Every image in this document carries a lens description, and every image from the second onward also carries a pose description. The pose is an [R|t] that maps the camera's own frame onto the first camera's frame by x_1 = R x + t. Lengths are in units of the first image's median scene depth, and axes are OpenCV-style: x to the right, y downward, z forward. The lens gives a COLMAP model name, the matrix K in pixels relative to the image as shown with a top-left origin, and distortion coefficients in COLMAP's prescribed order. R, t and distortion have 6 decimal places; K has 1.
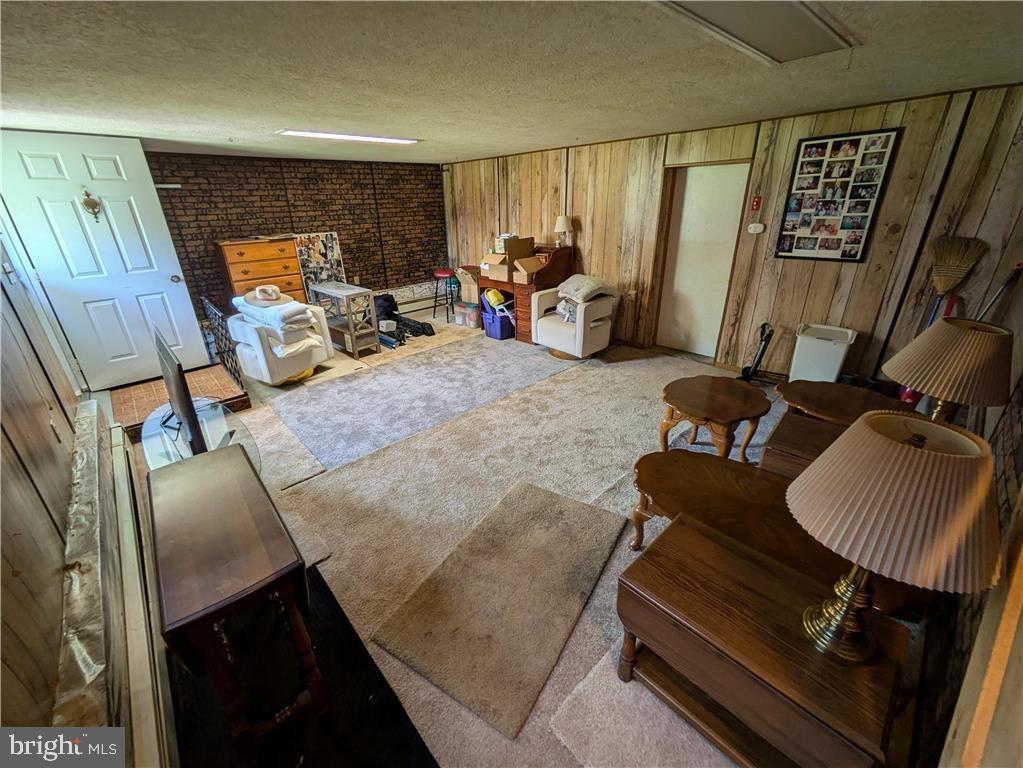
lens RADIAL K [[412.7, 0, 506.6], [0, 412.7, 379.5], [0, 0, 1]] dist [0.000064, 0.000877]
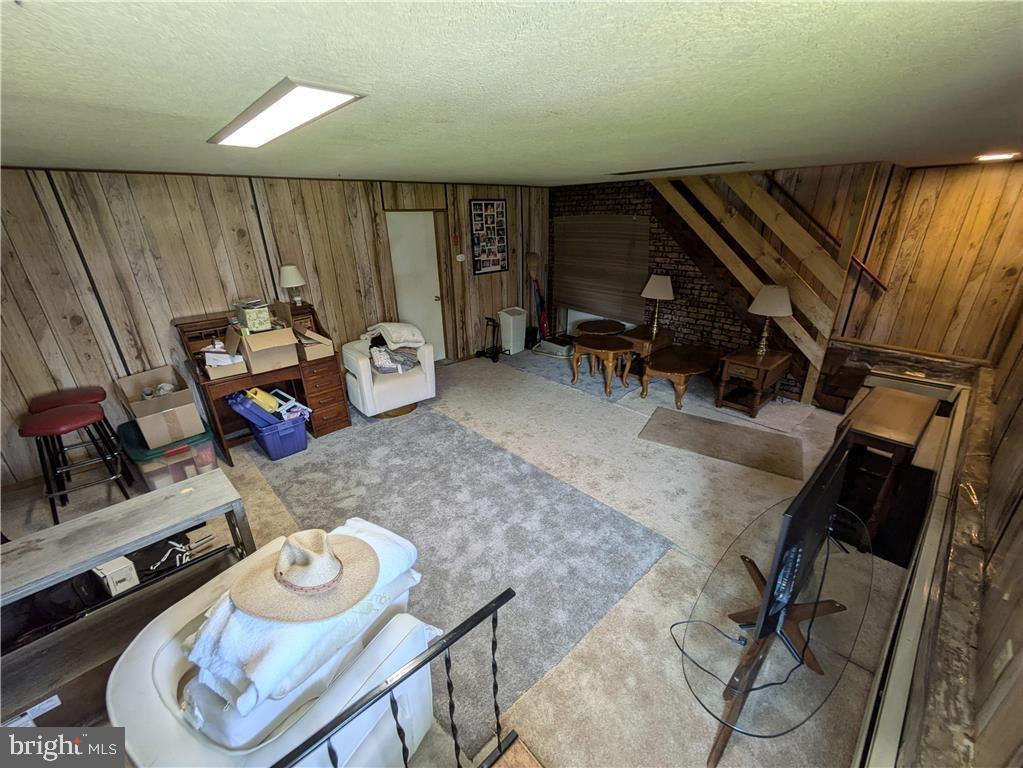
lens RADIAL K [[412.7, 0, 508.4], [0, 412.7, 380.7], [0, 0, 1]] dist [0.000064, 0.000877]
pose [[0.020117, -0.351836, 0.935846, -0.948586], [0.413458, 0.855174, 0.312619, -0.418367], [-0.910301, 0.380644, 0.162673, 0.860822]]
